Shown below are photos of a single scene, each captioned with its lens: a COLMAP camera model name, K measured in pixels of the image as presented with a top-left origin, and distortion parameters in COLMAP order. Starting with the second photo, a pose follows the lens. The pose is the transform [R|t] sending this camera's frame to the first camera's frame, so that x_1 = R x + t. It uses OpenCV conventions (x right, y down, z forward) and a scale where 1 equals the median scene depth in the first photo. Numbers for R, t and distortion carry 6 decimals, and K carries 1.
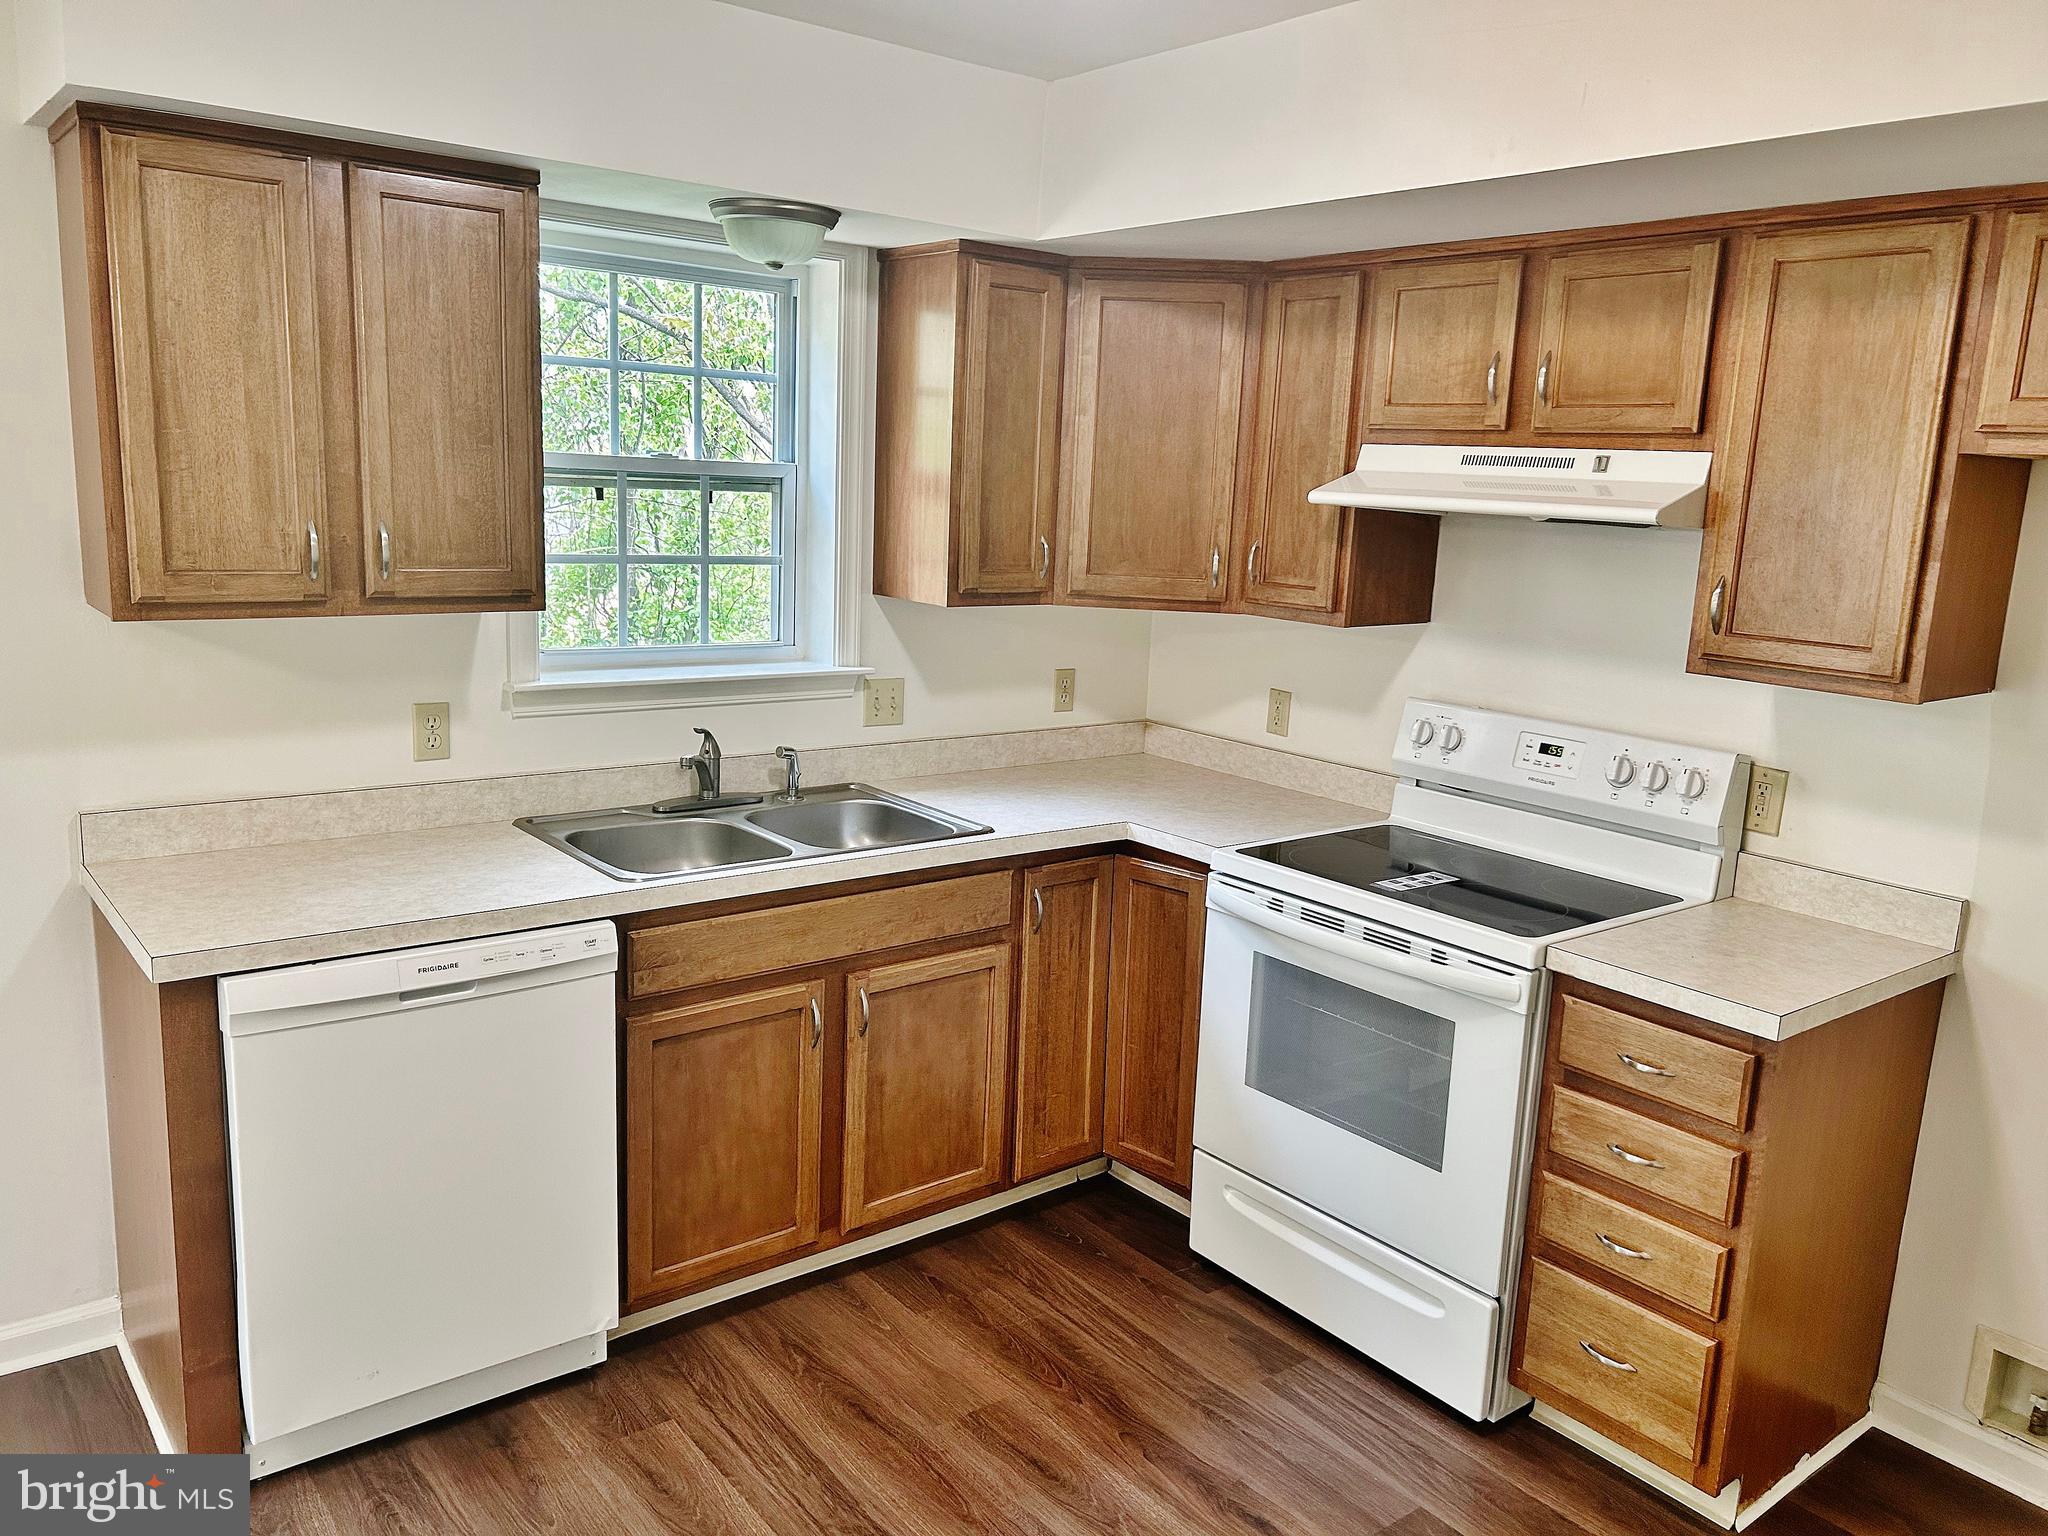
lens RADIAL K [[1542.3, 0, 1021.6], [0, 1542.3, 768.7], [0, 0, 1]] dist [0.034903, -0.031063]
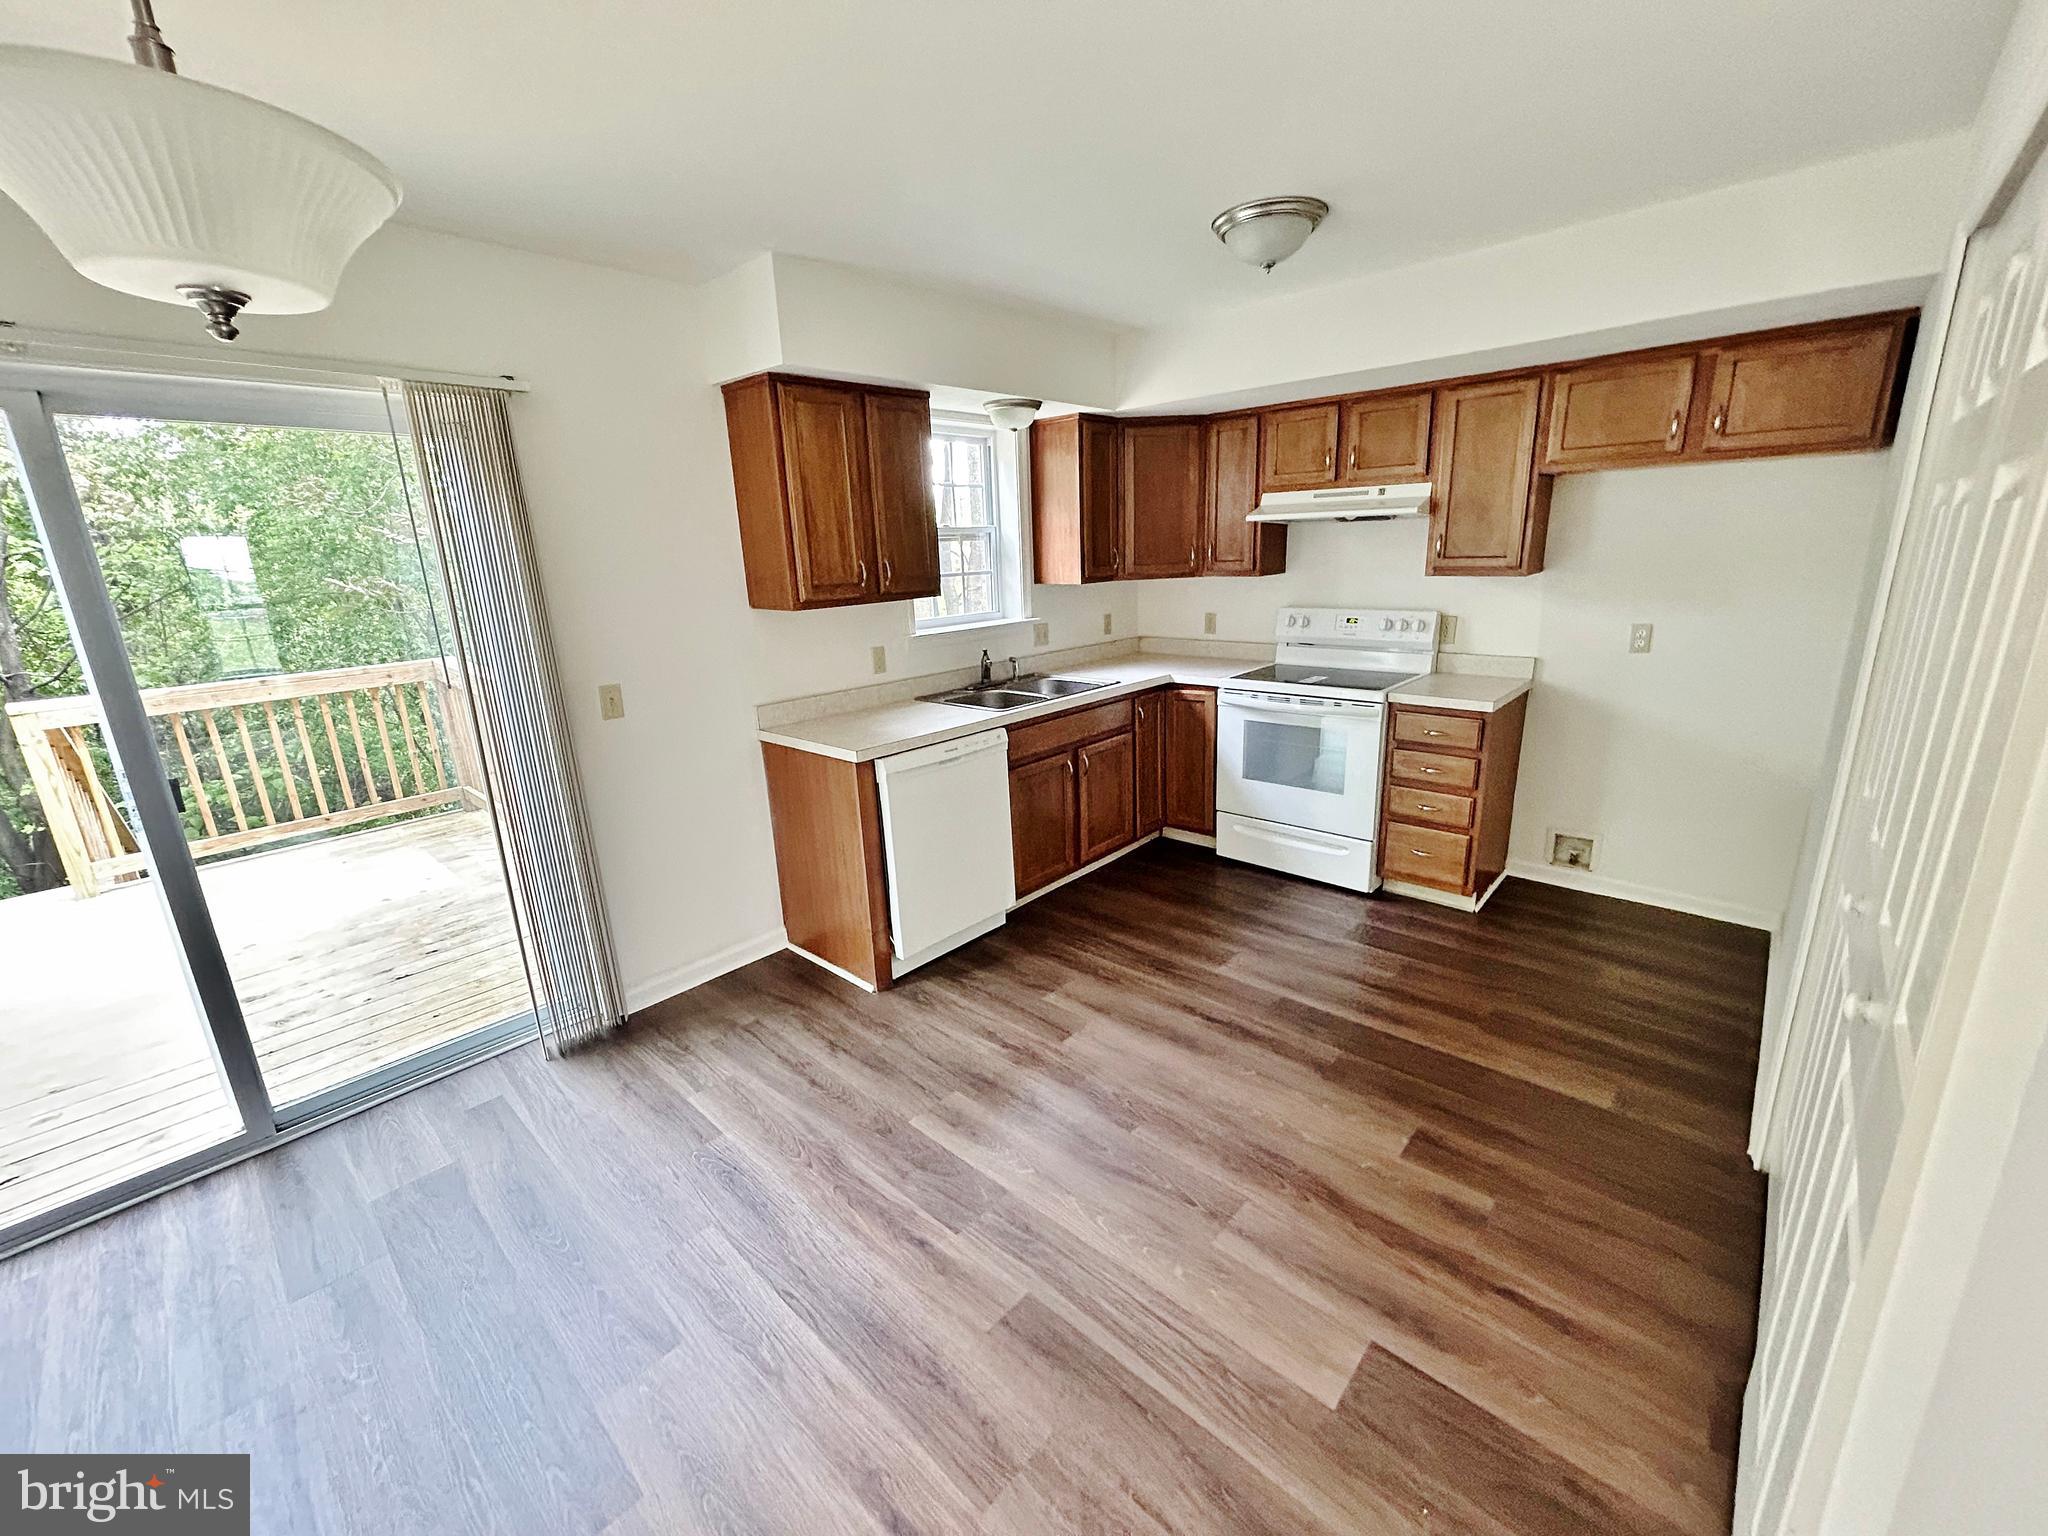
lens RADIAL K [[823.7, 0, 1023.9], [0, 823.7, 765.4], [0, 0, 1]] dist [-0.002020, 0.000704]
pose [[0.984261, -0.120160, 0.129585, -0.366070], [0.110479, 0.990694, 0.079497, 0.055741], [-0.137931, -0.063930, 0.988376, -0.188918]]
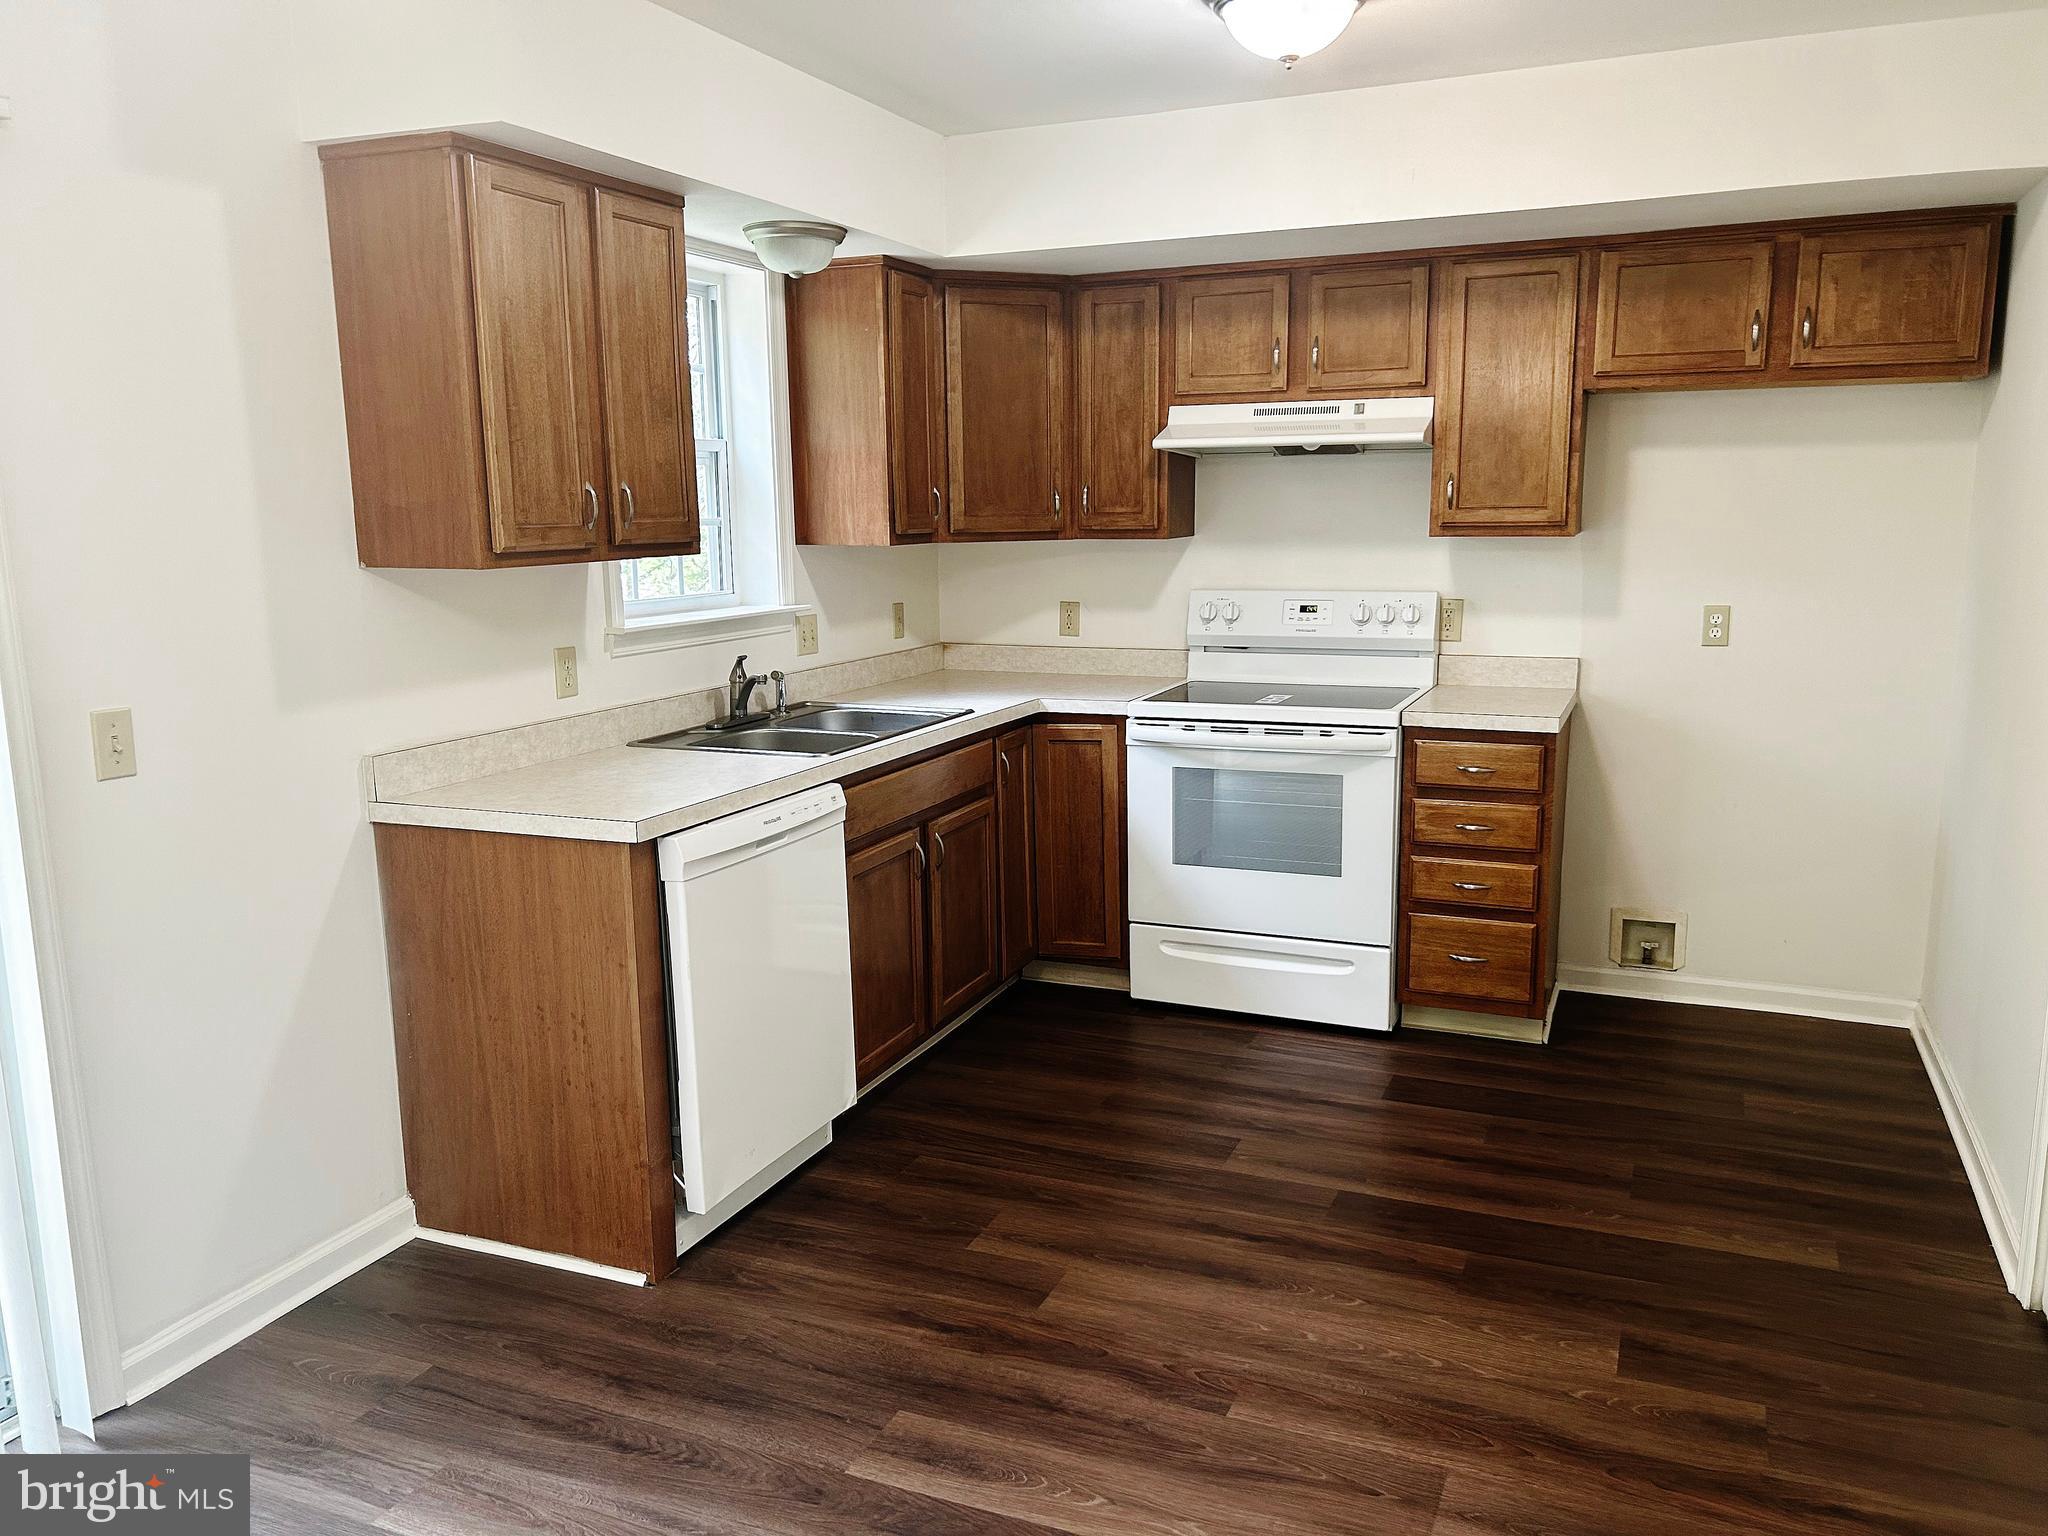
lens RADIAL K [[1542.3, 0, 1030.1], [0, 1542.3, 781.6], [0, 0, 1]] dist [0.034903, -0.031063]
pose [[0.877351, -0.140460, 0.458831, -0.654055], [0.141474, 0.989413, 0.032366, 0.072534], [-0.458519, 0.036516, 0.887934, -0.198887]]
